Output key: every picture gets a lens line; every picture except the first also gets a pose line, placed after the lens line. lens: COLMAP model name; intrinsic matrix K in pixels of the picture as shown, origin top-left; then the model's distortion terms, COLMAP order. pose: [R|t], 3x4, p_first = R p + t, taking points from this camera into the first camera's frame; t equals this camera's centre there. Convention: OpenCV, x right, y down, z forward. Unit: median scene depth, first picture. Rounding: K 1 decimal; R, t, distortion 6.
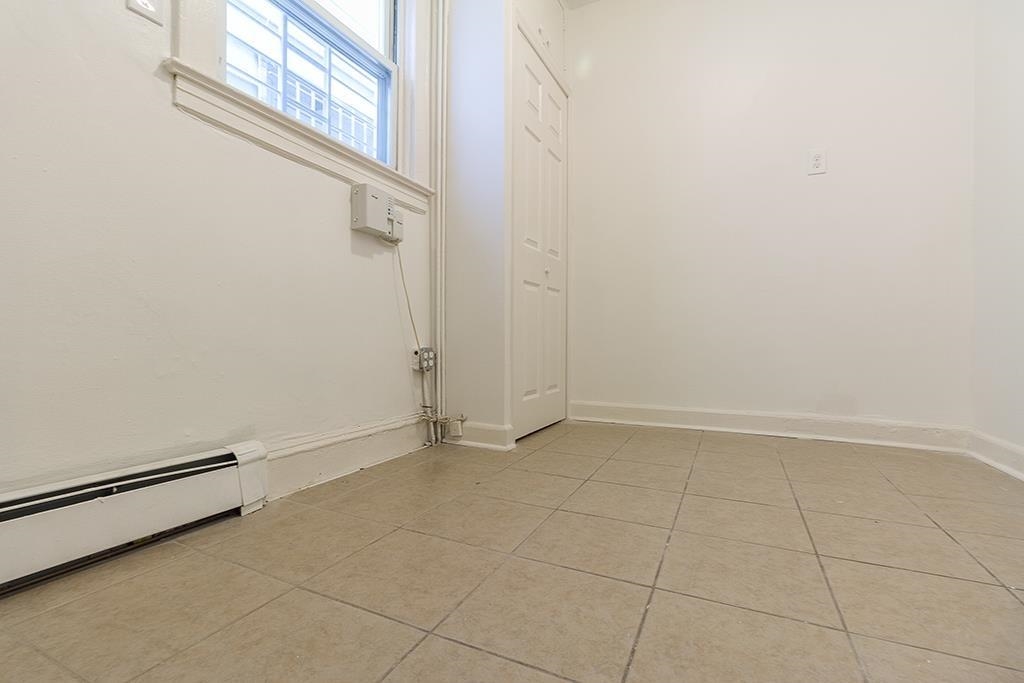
lens RADIAL K [[475.5, 0, 506.1], [0, 475.5, 335.7], [0, 0, 1]] dist [0.001111, 0.000251]
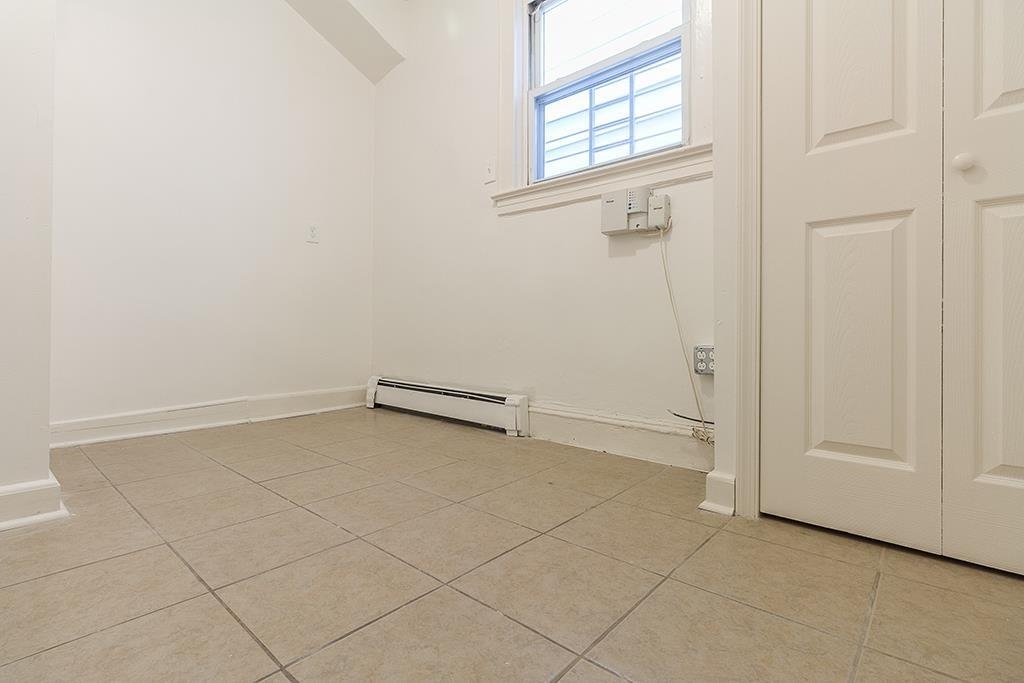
lens RADIAL K [[475.5, 0, 506.1], [0, 475.5, 335.7], [0, 0, 1]] dist [0.001111, 0.000251]
pose [[-0.280013, 0.003649, -0.959989, 1.030175], [0.001232, 0.999993, 0.003442, 0.006889], [0.959995, -0.000219, -0.280016, 1.362056]]
